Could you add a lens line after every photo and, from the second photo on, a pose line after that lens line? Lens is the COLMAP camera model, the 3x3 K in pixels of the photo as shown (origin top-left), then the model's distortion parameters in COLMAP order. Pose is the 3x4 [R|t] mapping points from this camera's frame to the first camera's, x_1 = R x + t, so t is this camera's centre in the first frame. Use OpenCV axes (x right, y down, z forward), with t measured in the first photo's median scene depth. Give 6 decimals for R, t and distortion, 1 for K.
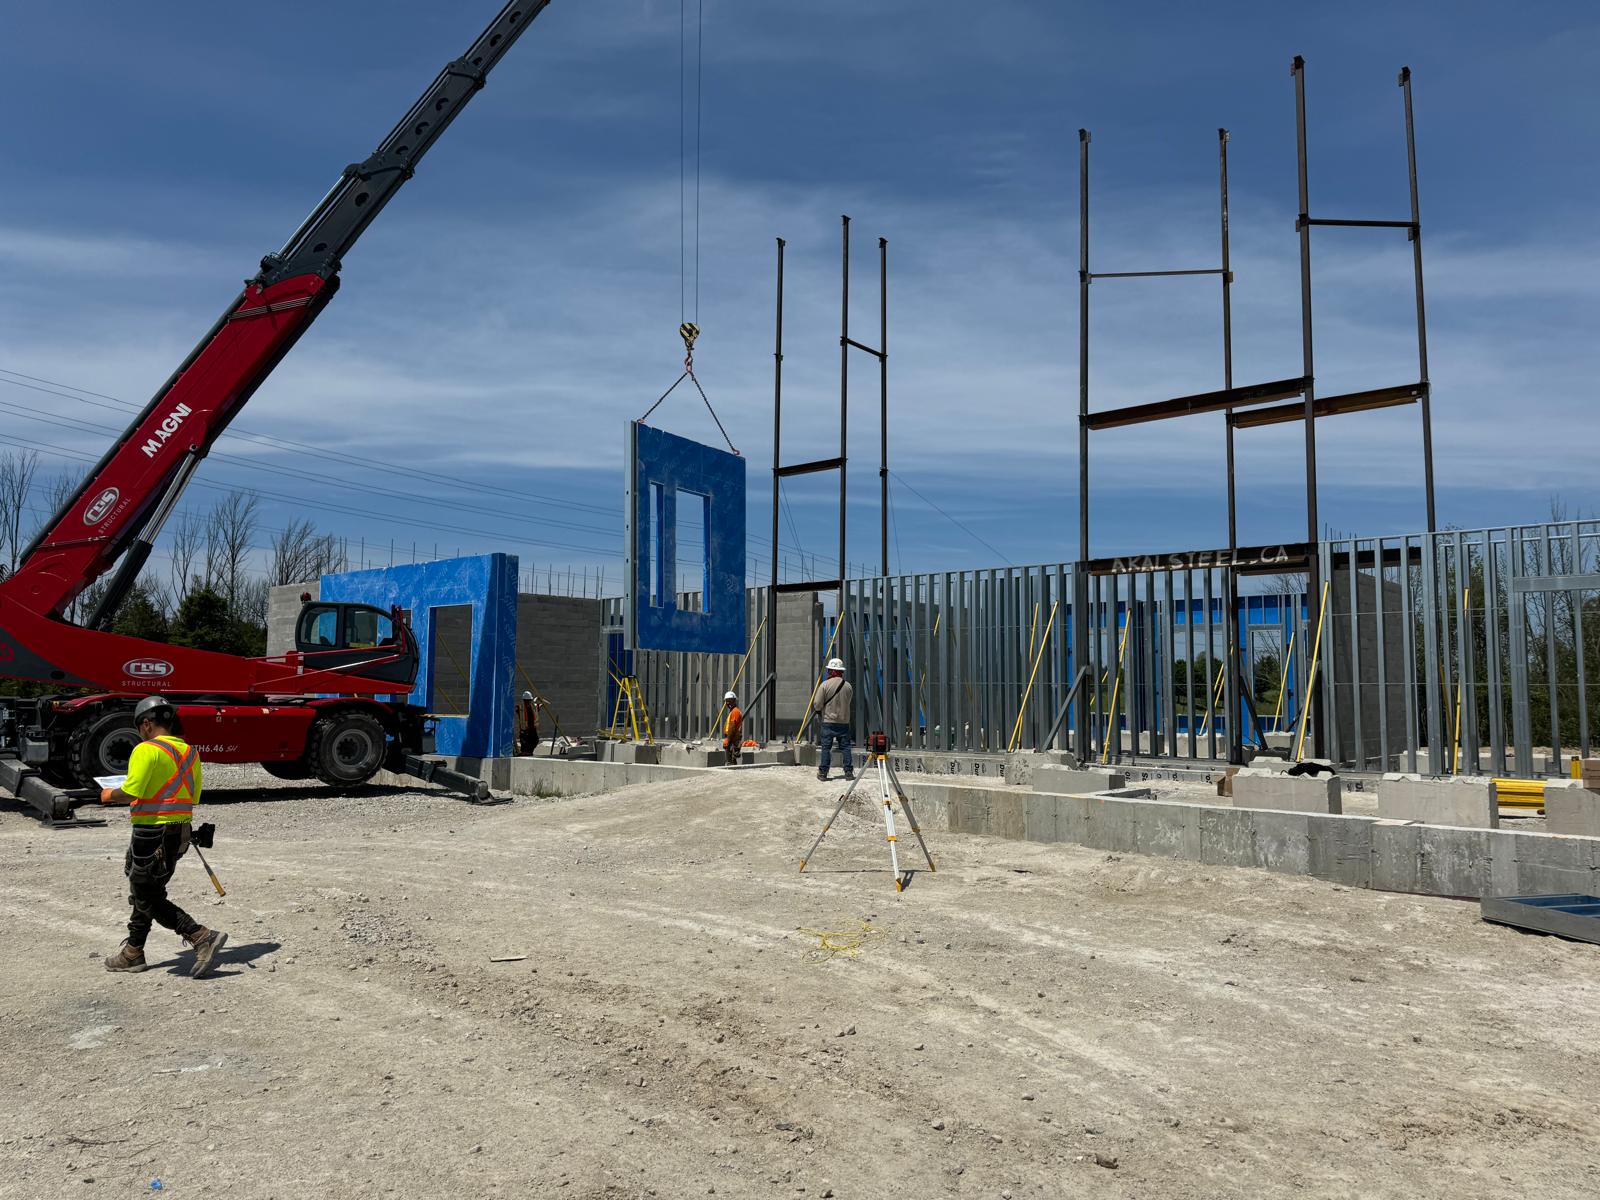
lens RADIAL K [[1154.8, 0, 800.0], [0, 1154.8, 600.0], [0, 0, 1]] dist [0.005264, -0.000199]
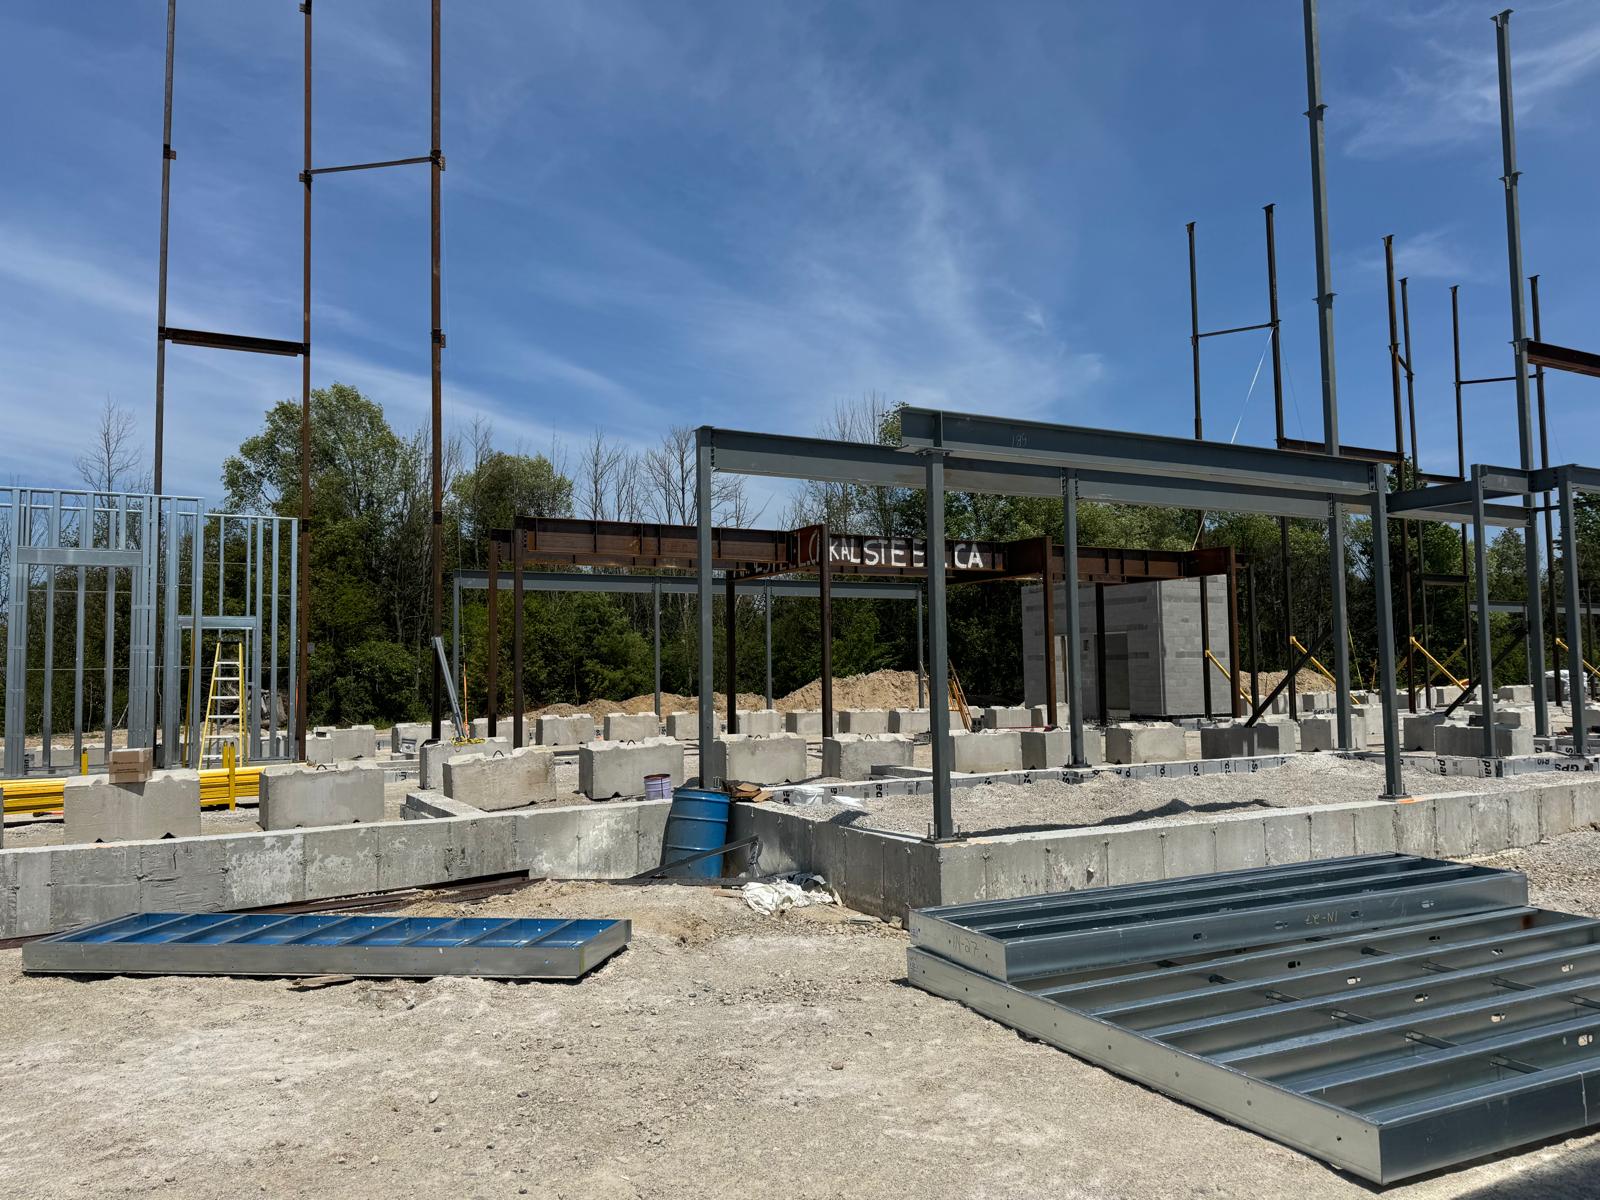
lens RADIAL K [[1154.8, 0, 800.0], [0, 1154.8, 600.0], [0, 0, 1]] dist [0.005264, -0.000199]
pose [[0.370863, 0.050720, 0.927301, 0.052759], [-0.061330, 0.997665, -0.030040, 0.019337], [-0.926660, -0.045730, 0.373108, 0.223670]]
